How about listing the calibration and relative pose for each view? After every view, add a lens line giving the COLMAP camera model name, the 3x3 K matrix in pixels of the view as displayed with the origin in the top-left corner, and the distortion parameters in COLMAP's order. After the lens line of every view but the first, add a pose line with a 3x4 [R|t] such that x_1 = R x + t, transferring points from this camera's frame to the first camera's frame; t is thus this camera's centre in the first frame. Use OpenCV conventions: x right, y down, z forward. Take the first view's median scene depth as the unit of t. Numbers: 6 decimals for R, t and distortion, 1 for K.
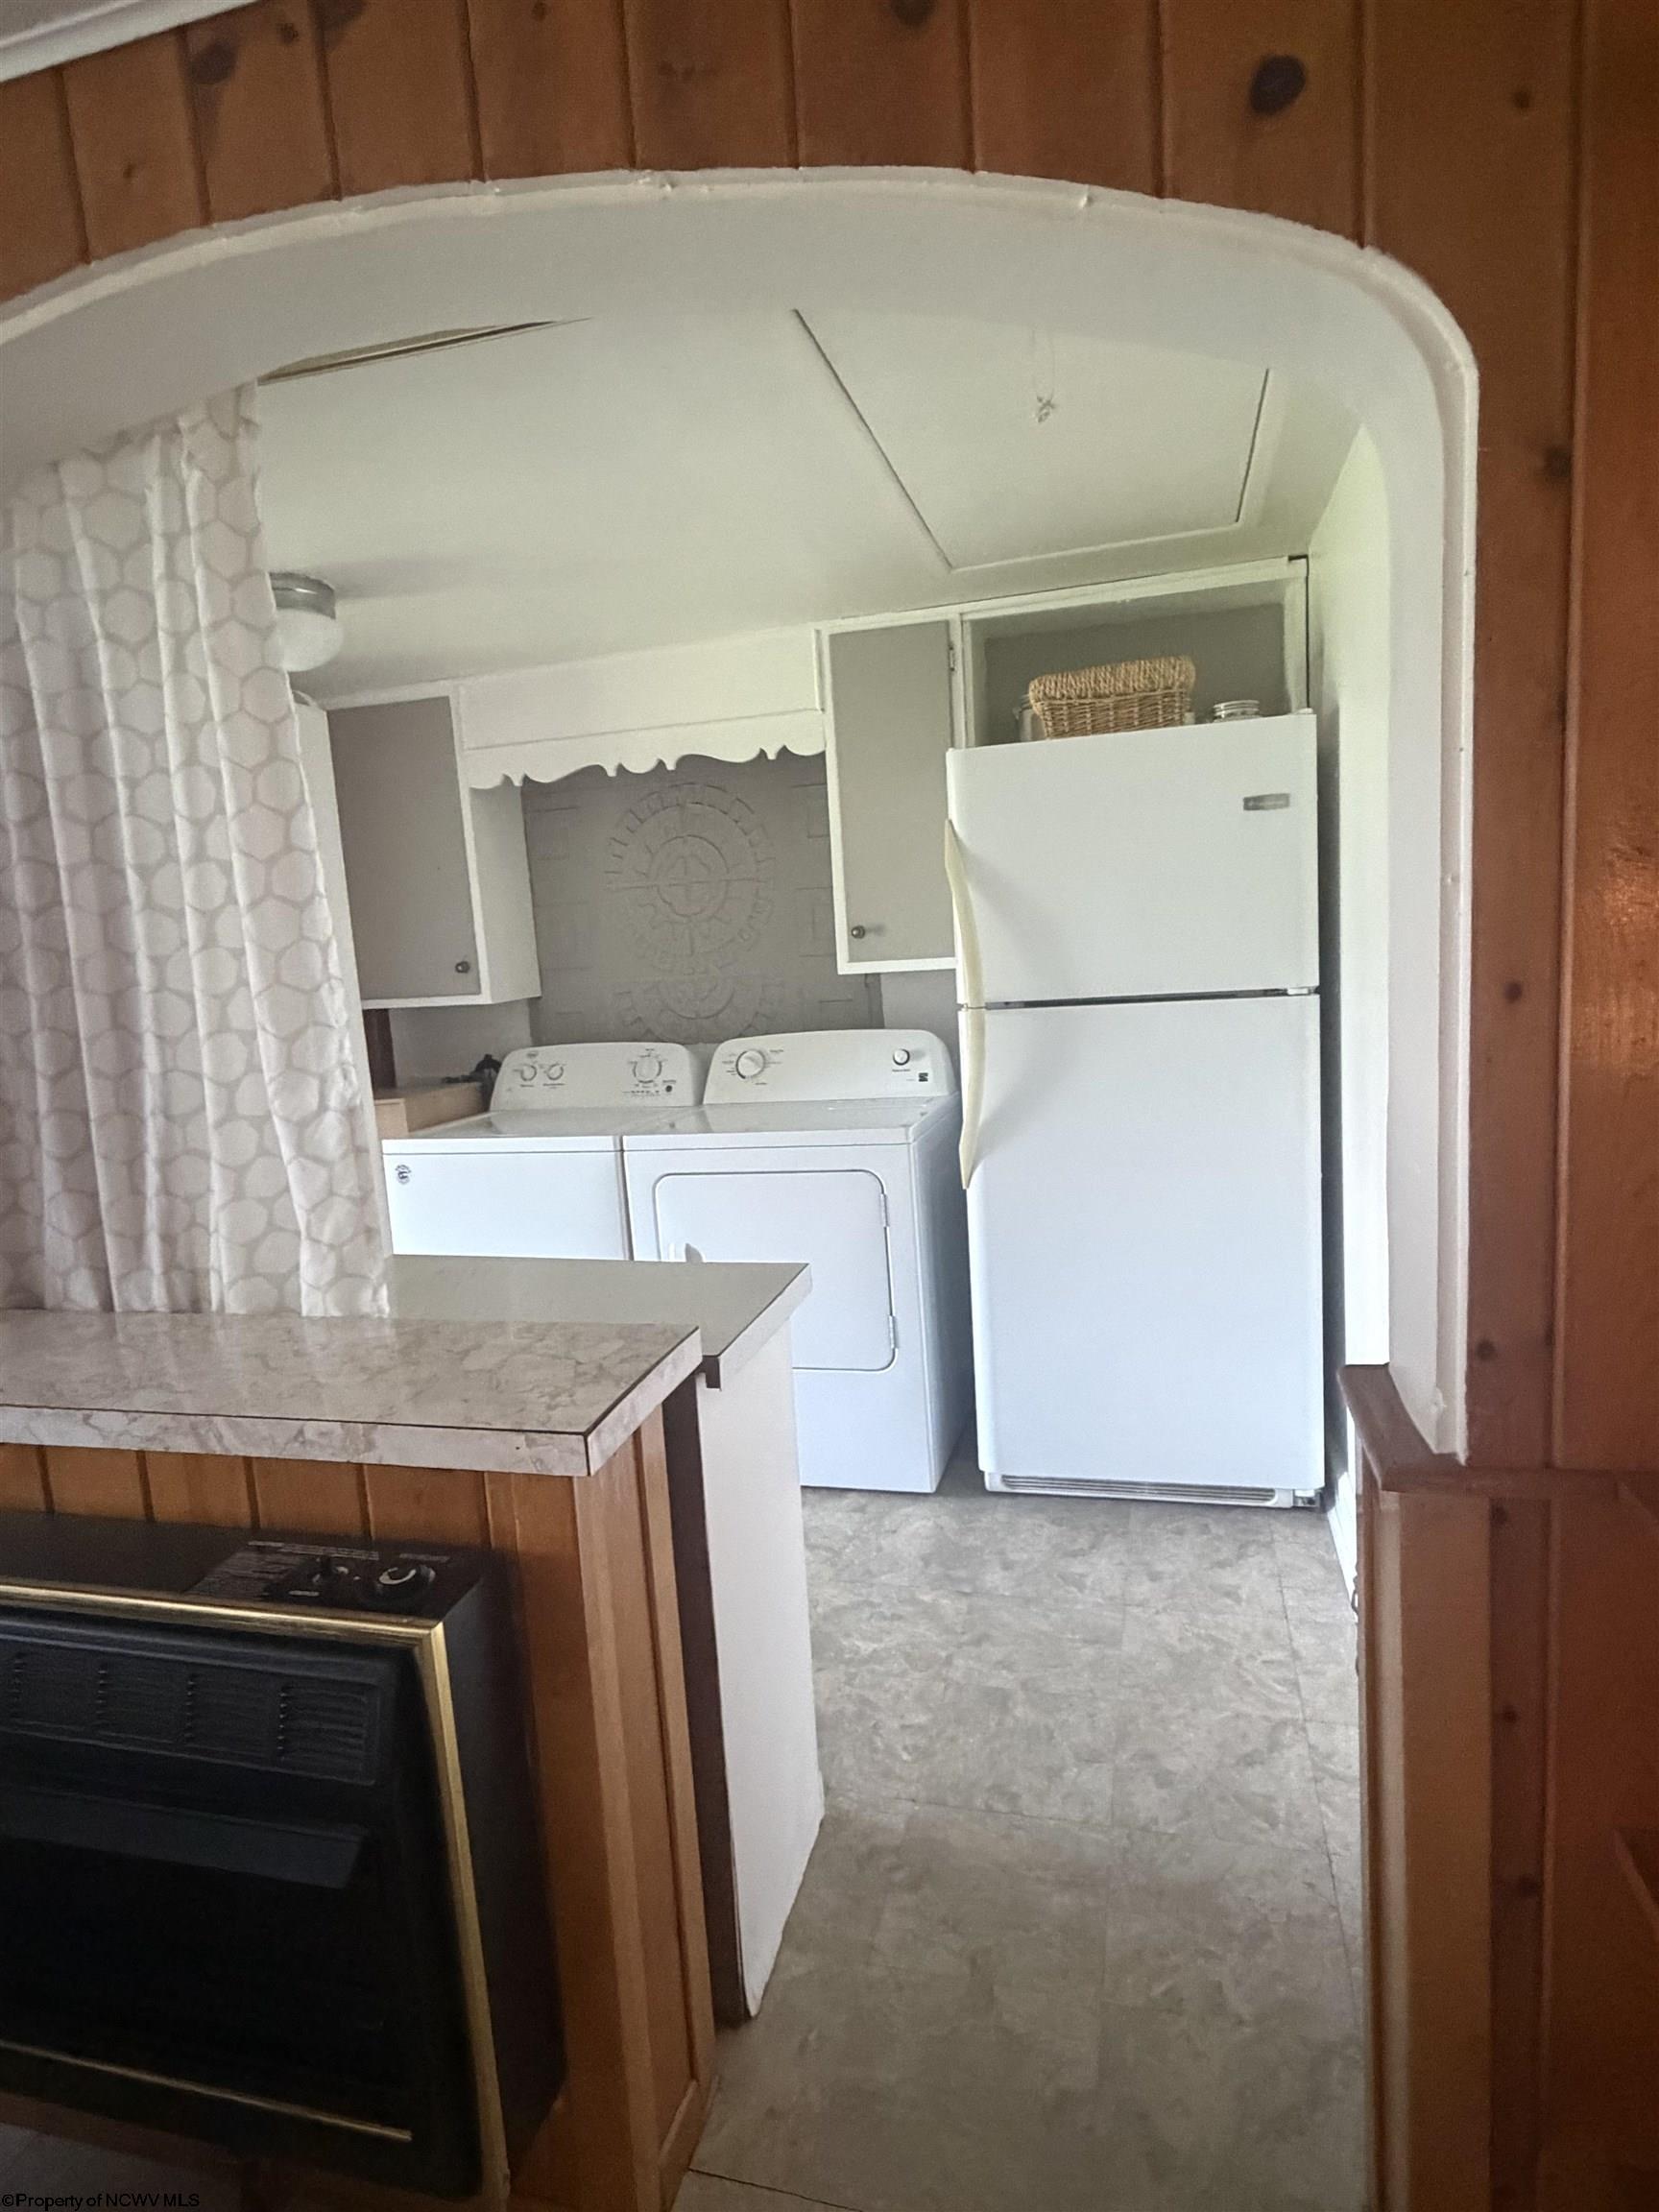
lens RADIAL K [[1195.6, 0, 829.5], [0, 1195.6, 1106.0], [0, 0, 1]] dist [0.003497, 0.000434]
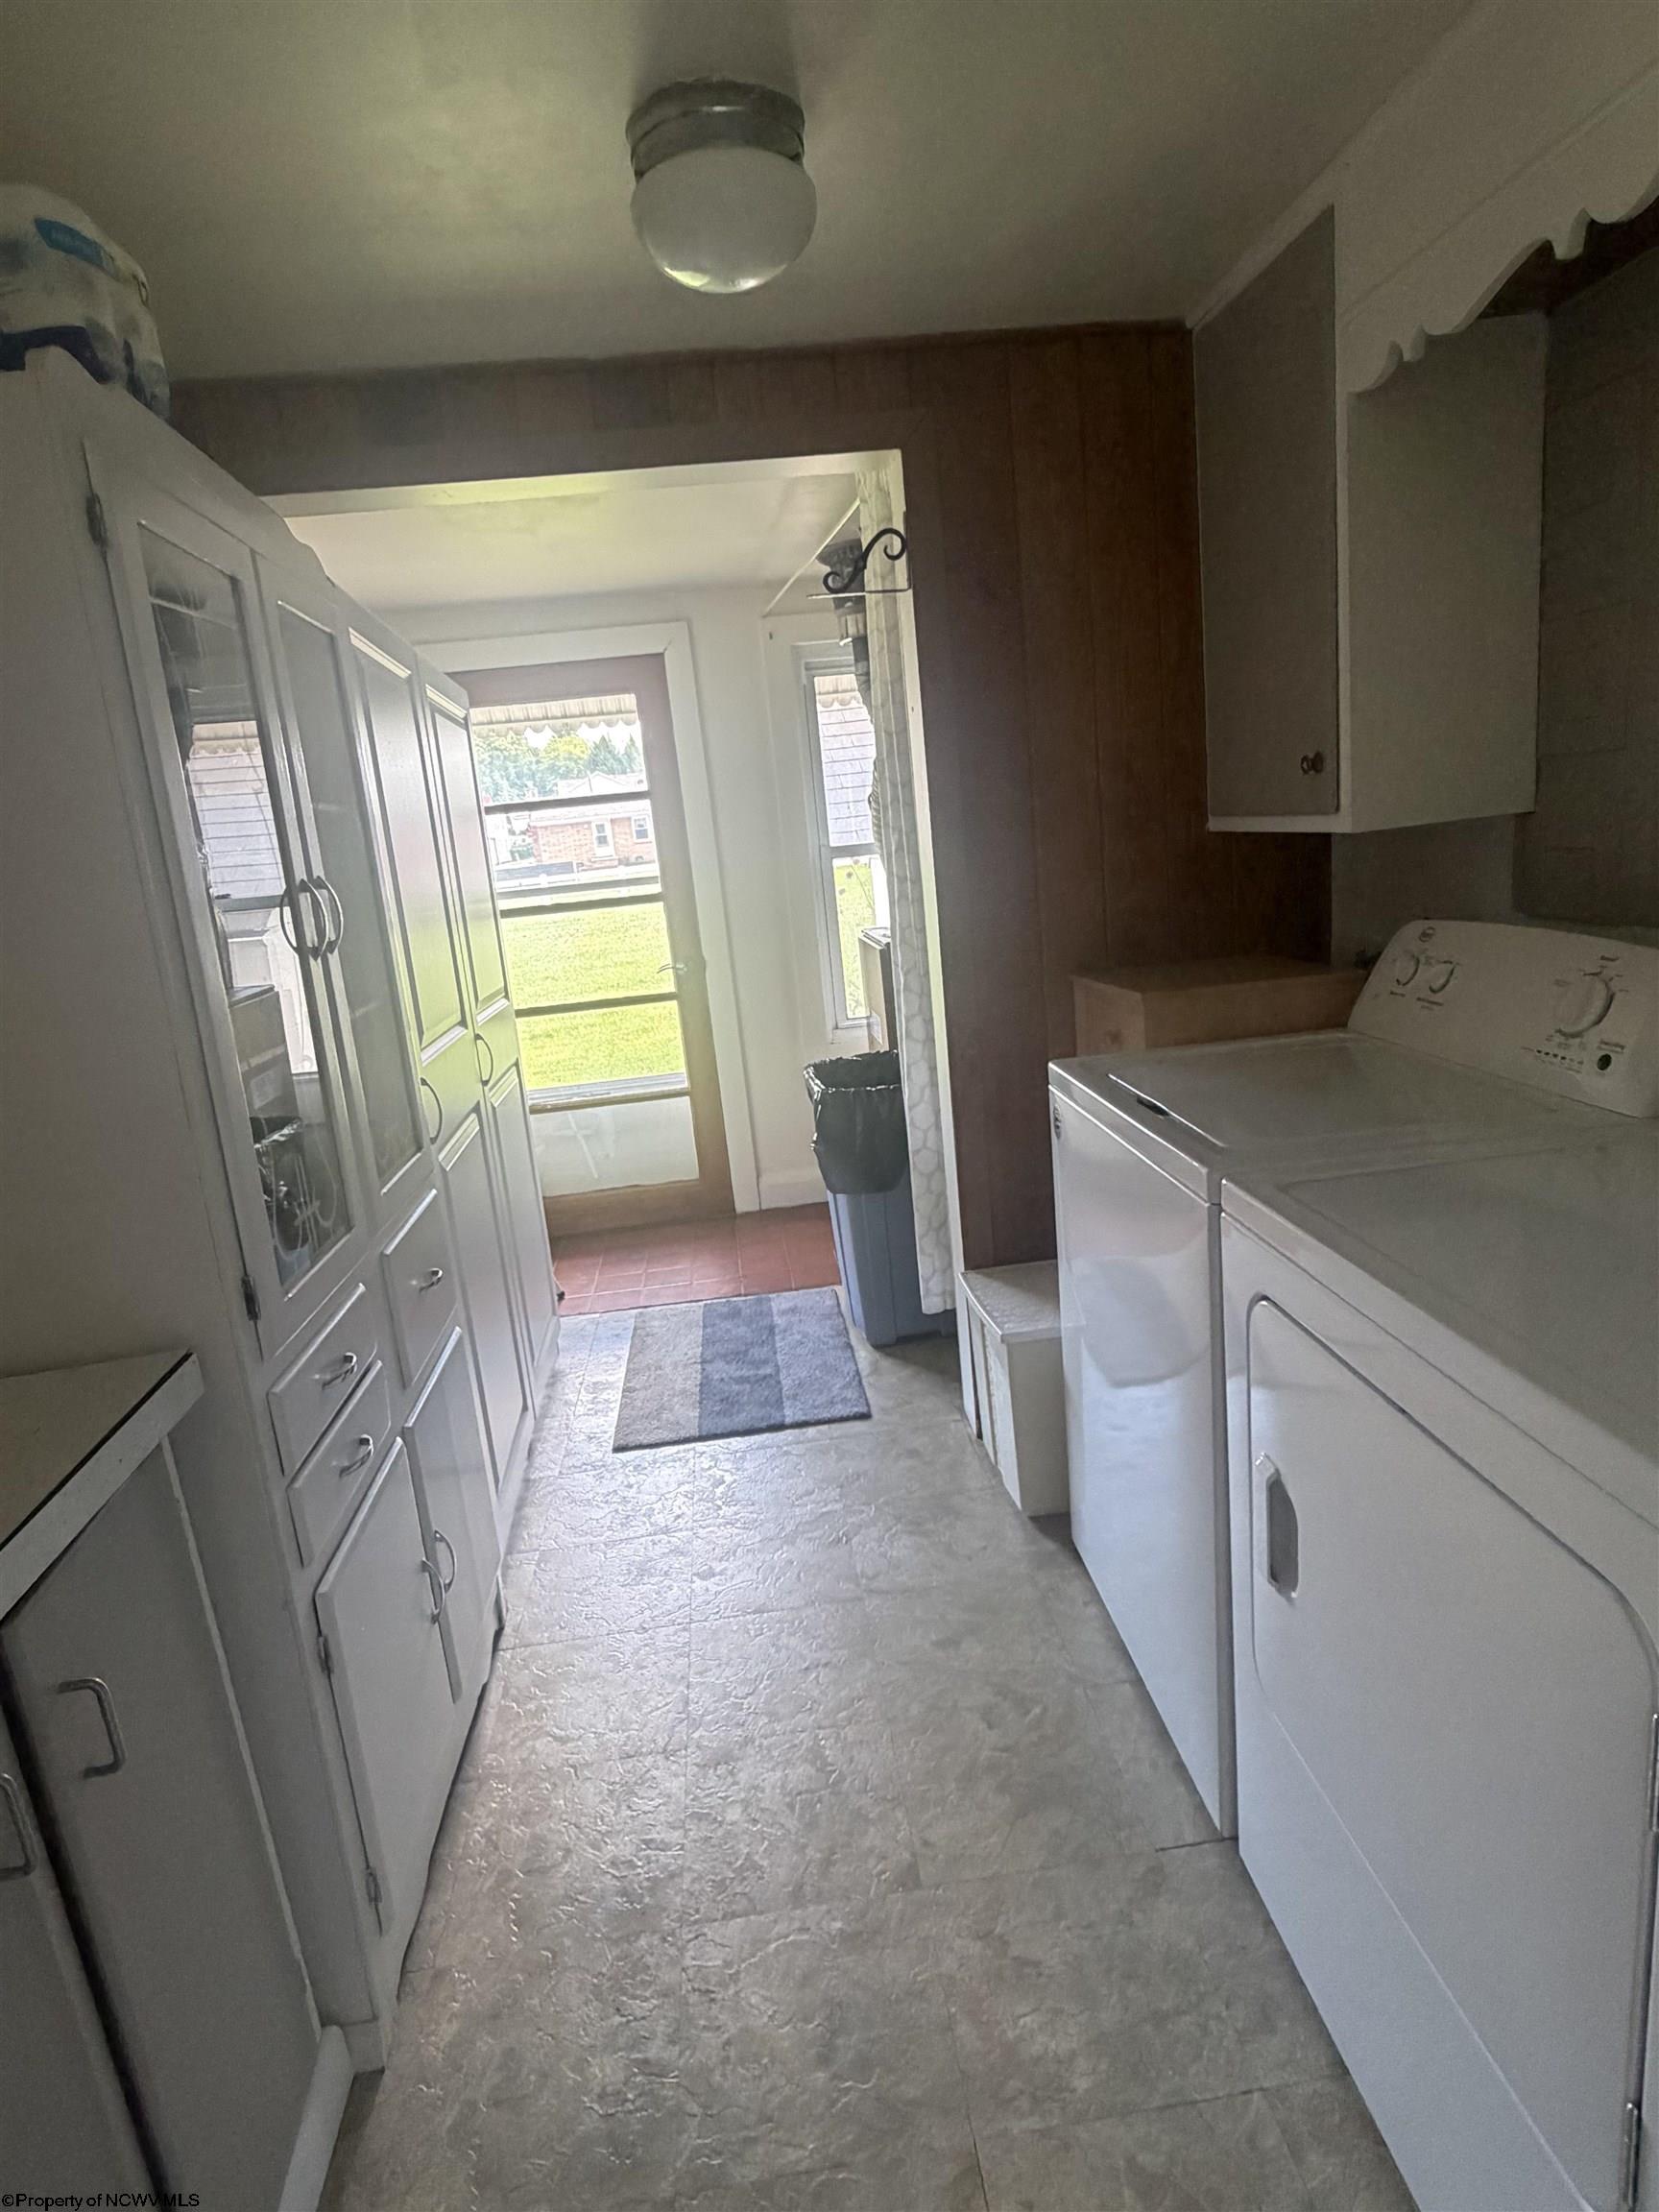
lens RADIAL K [[1195.6, 0, 829.5], [0, 1195.6, 1106.0], [0, 0, 1]] dist [0.003497, 0.000434]
pose [[0.356119, 0.243281, -0.902216, 0.144553], [-0.057246, 0.969381, 0.238795, -0.081164], [0.932685, -0.033391, 0.359142, 0.584225]]
